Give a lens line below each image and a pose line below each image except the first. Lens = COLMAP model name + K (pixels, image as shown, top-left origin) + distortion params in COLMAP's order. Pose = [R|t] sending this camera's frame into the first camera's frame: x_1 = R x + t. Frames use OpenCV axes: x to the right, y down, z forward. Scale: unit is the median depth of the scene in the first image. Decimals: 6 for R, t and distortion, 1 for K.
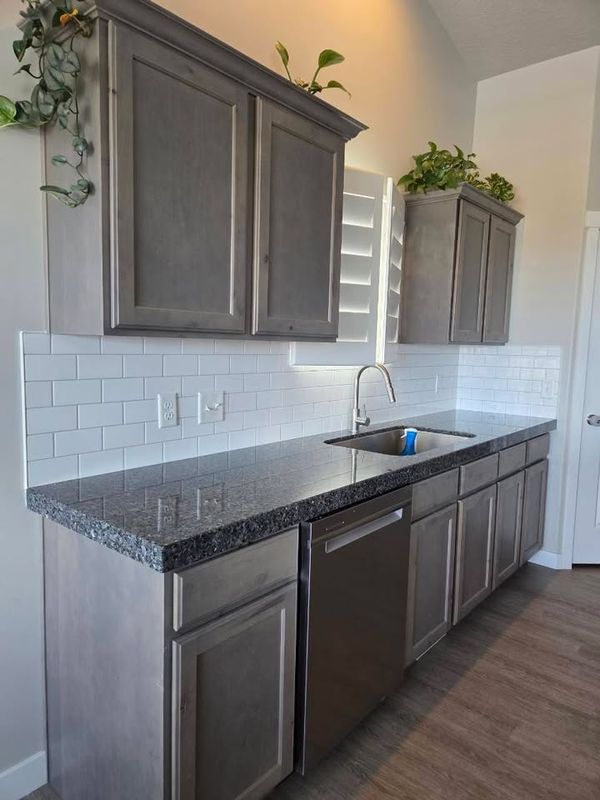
lens RADIAL K [[547.6, 0, 312.9], [0, 547.6, 397.9], [0, 0, 1]] dist [0.042251, -0.040889]
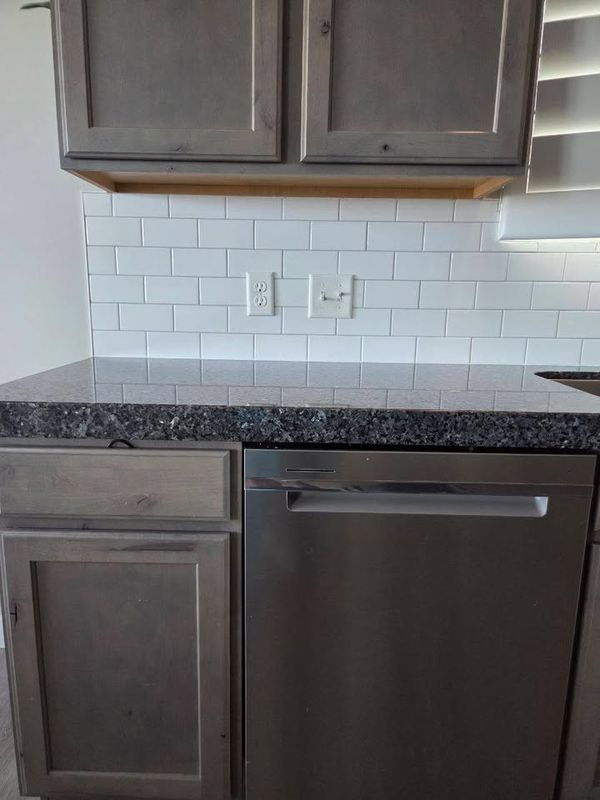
lens RADIAL K [[547.6, 0, 292.7], [0, 547.6, 404.7], [0, 0, 1]] dist [0.042251, -0.040889]
pose [[0.608784, 0.138364, -0.781177, 0.454131], [-0.078793, 0.990350, 0.114008, 0.098618], [0.789414, -0.007855, 0.613811, 0.619500]]
